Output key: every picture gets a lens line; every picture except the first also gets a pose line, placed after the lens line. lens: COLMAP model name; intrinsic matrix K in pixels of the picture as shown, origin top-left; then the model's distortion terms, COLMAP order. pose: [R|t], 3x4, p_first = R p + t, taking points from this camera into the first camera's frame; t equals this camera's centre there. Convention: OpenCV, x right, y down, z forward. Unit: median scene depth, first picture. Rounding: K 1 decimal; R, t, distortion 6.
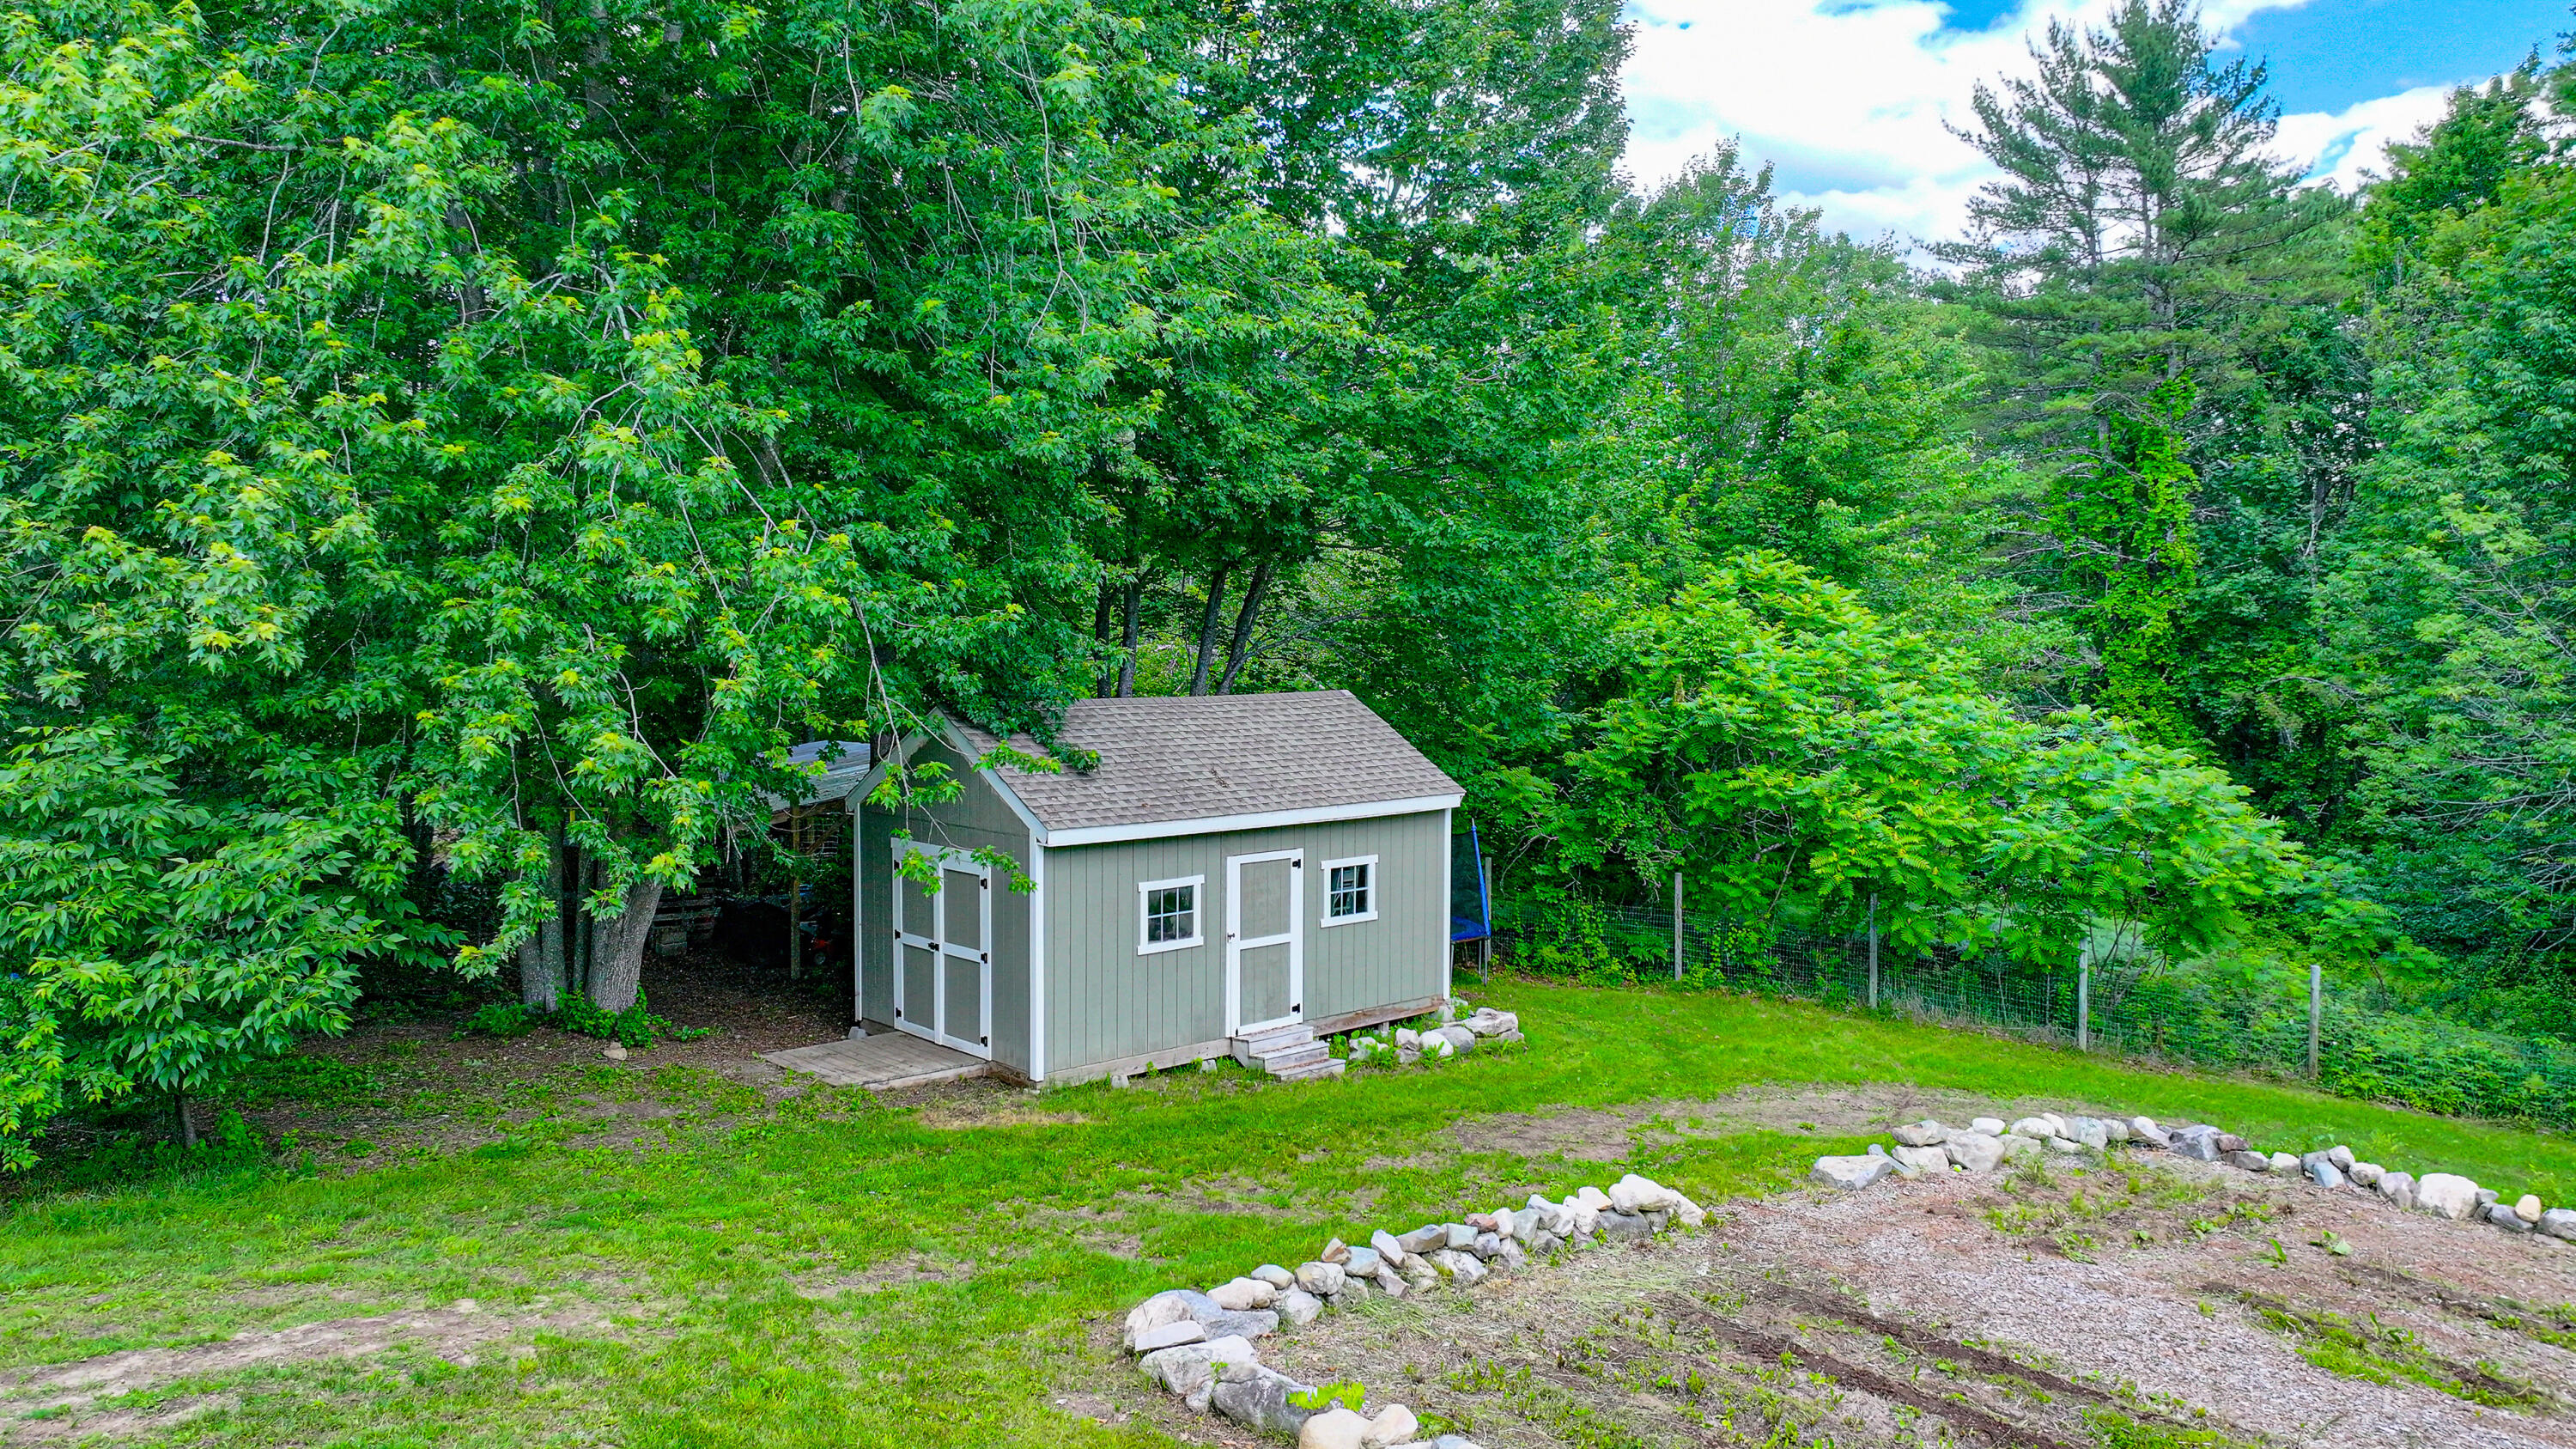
lens RADIAL K [[1923.0, 0, 1286.0], [0, 1923.0, 727.5], [0, 0, 1]] dist [0.007229, 0.010185]
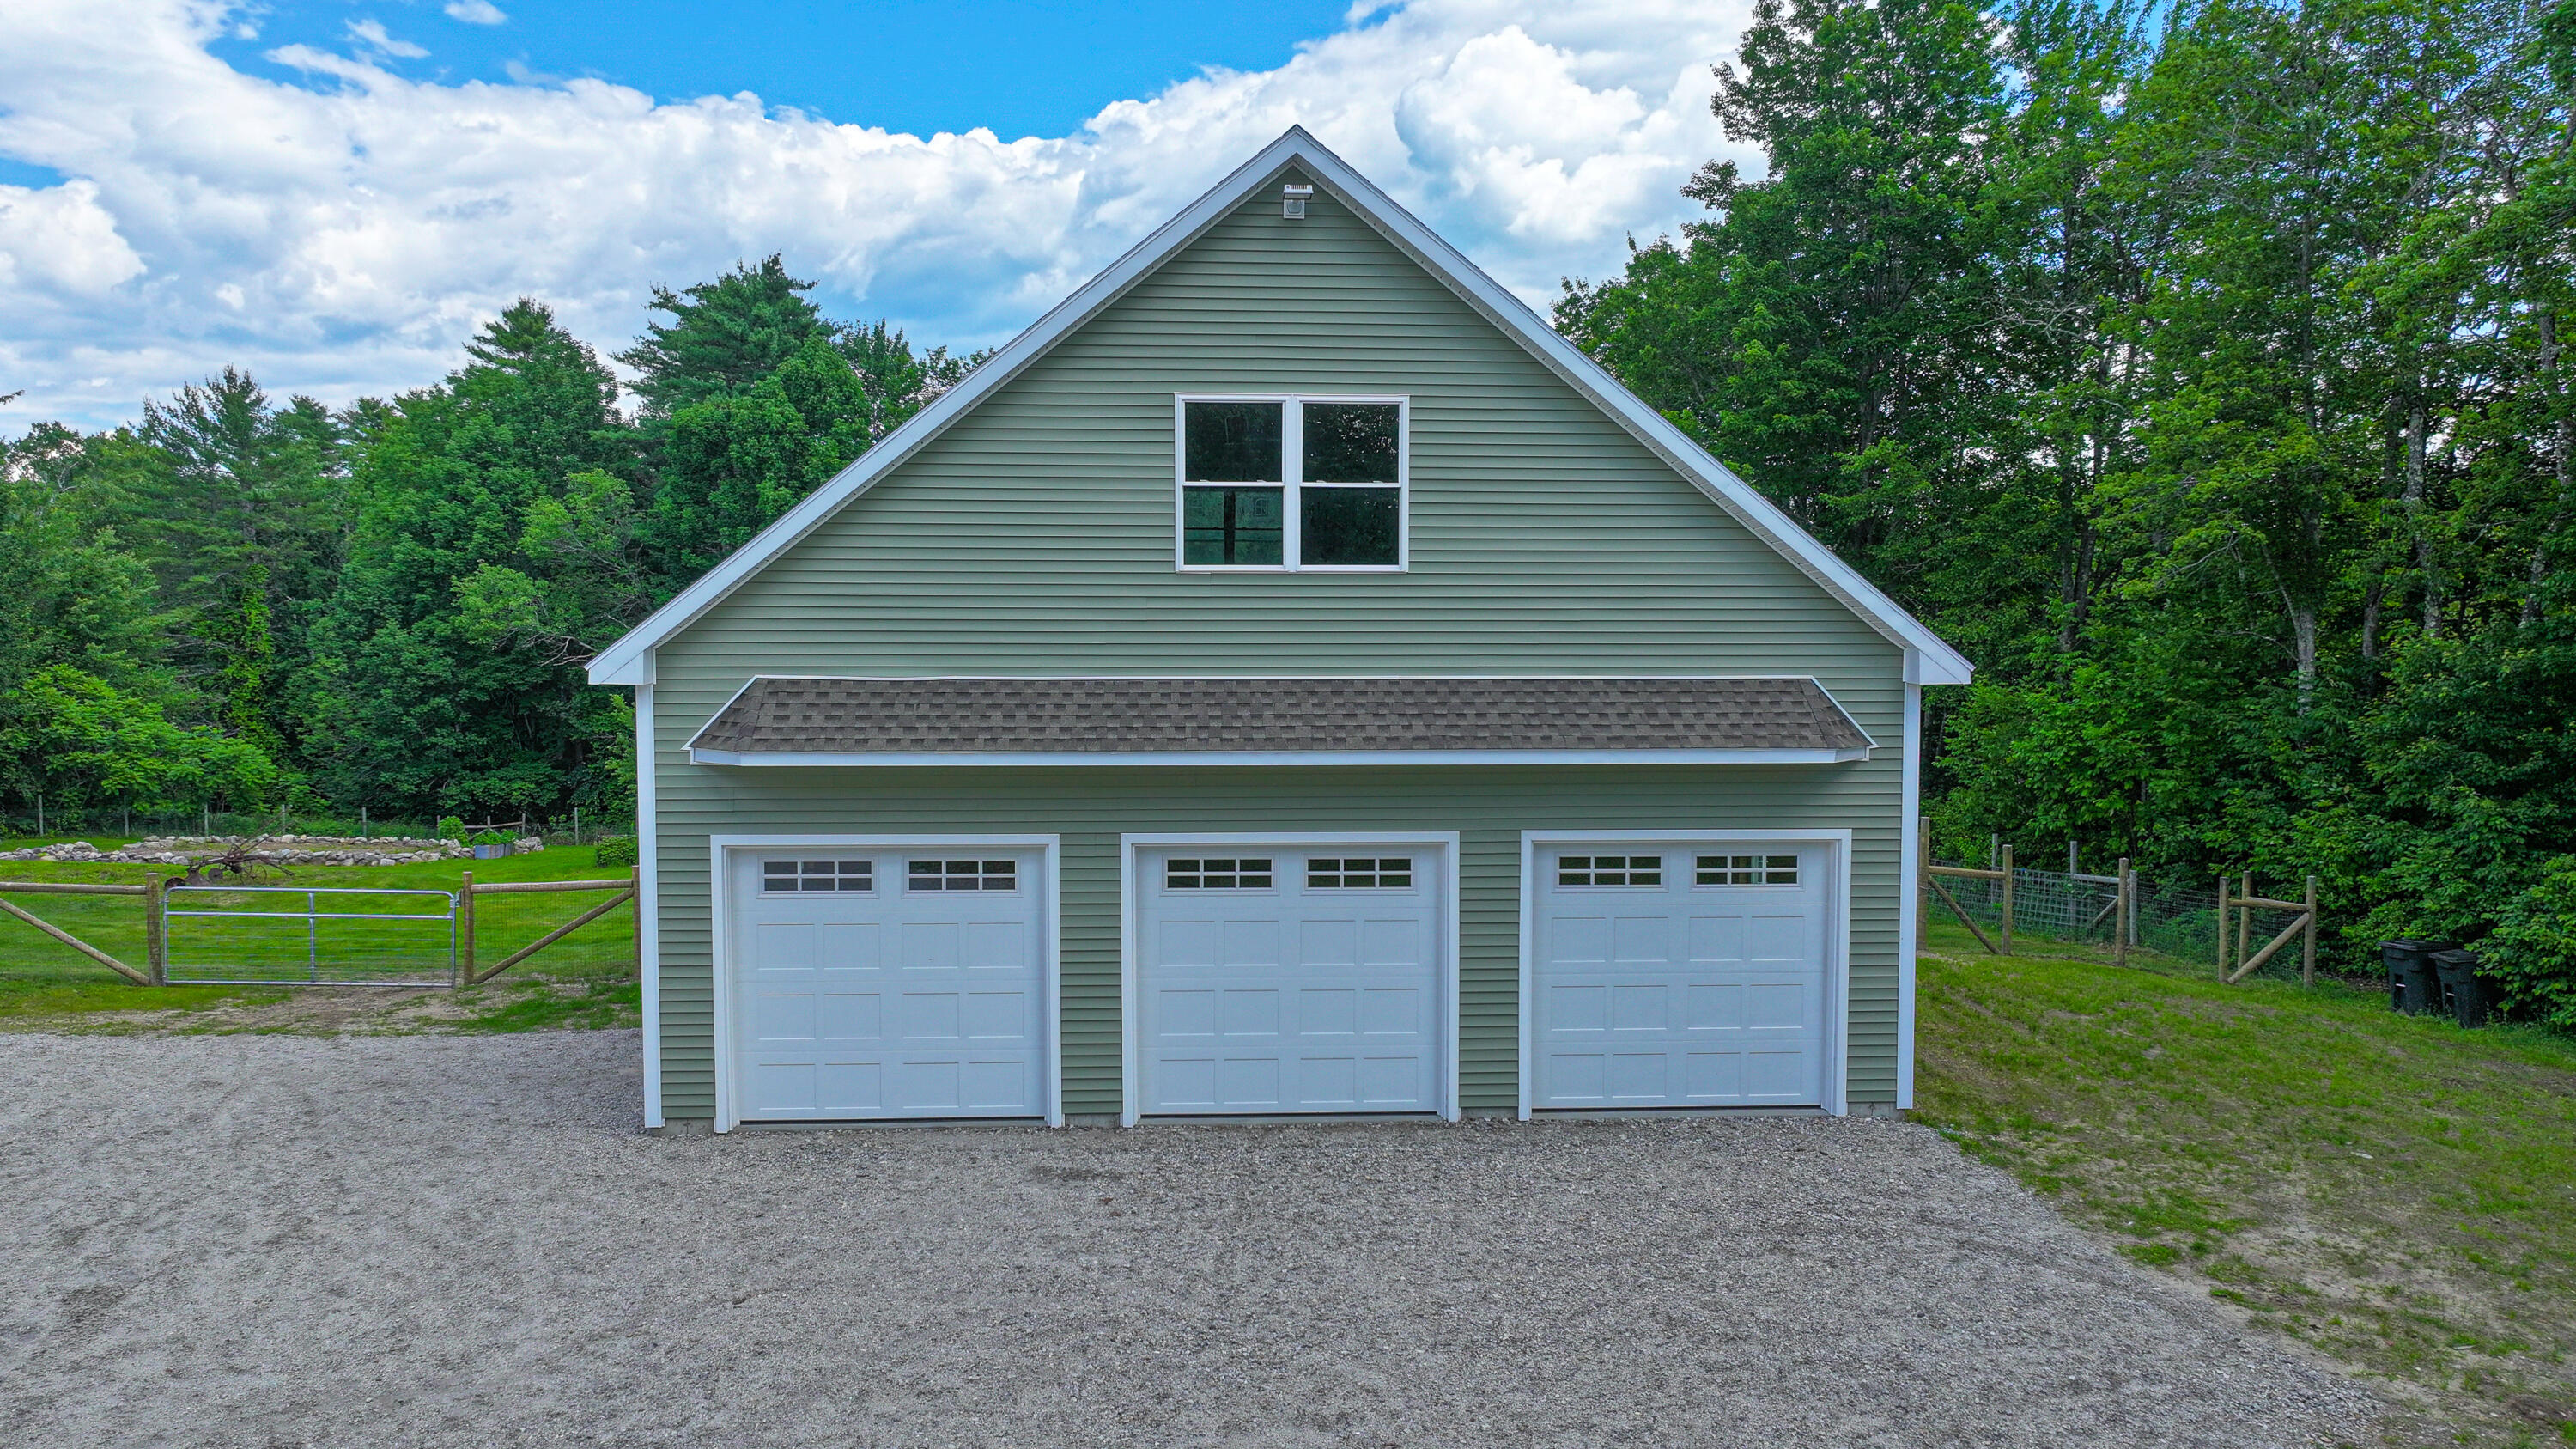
lens RADIAL K [[1923.0, 0, 1284.7], [0, 1923.0, 734.9], [0, 0, 1]] dist [0.007229, 0.010185]
pose [[0.644486, -0.047219, 0.763157, -0.640444], [0.043567, 0.998738, 0.025003, 0.002625], [-0.763374, 0.017134, 0.645729, -1.801021]]
